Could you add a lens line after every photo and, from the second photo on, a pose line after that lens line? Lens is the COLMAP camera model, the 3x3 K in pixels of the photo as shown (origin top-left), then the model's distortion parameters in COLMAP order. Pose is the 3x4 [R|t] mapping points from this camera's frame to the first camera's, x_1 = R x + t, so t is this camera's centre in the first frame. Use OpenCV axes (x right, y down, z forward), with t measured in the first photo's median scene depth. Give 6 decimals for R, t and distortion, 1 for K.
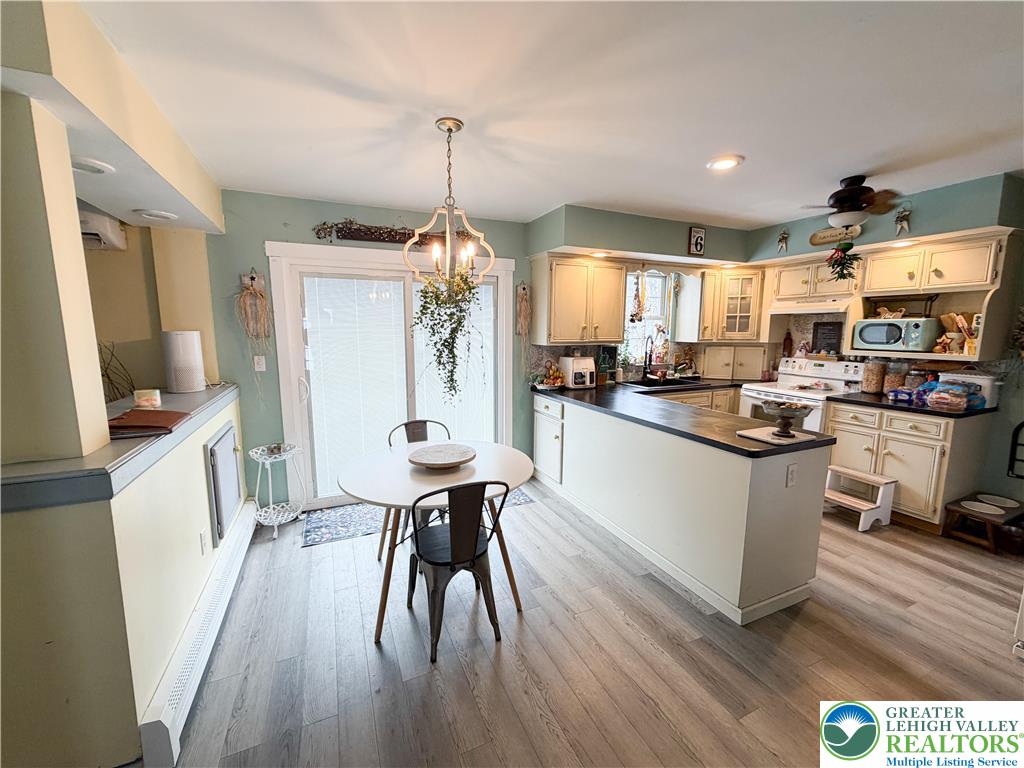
lens RADIAL K [[410.2, 0, 509.2], [0, 410.2, 384.7], [0, 0, 1]] dist [0.003606, -0.000277]
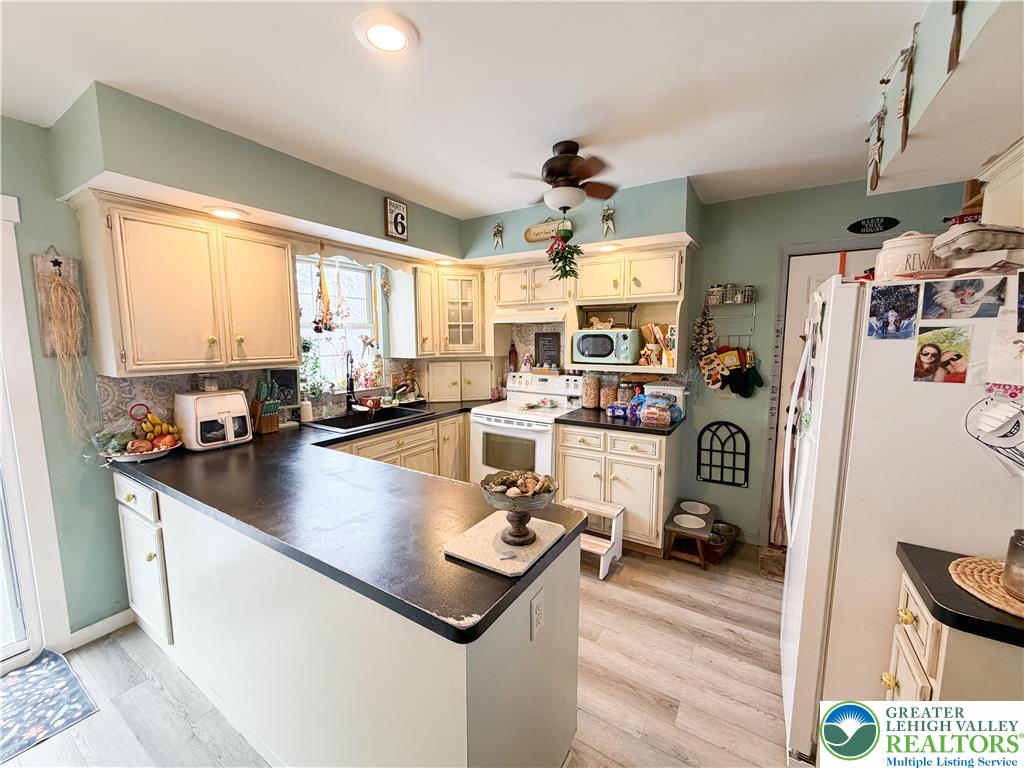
lens RADIAL K [[410.2, 0, 512.9], [0, 410.2, 384.3], [0, 0, 1]] dist [0.003606, -0.000277]
pose [[0.829390, -0.068313, 0.554478, 0.210357], [0.080648, 0.996740, 0.002169, -0.048701], [-0.552819, 0.042919, 0.832195, 0.306099]]
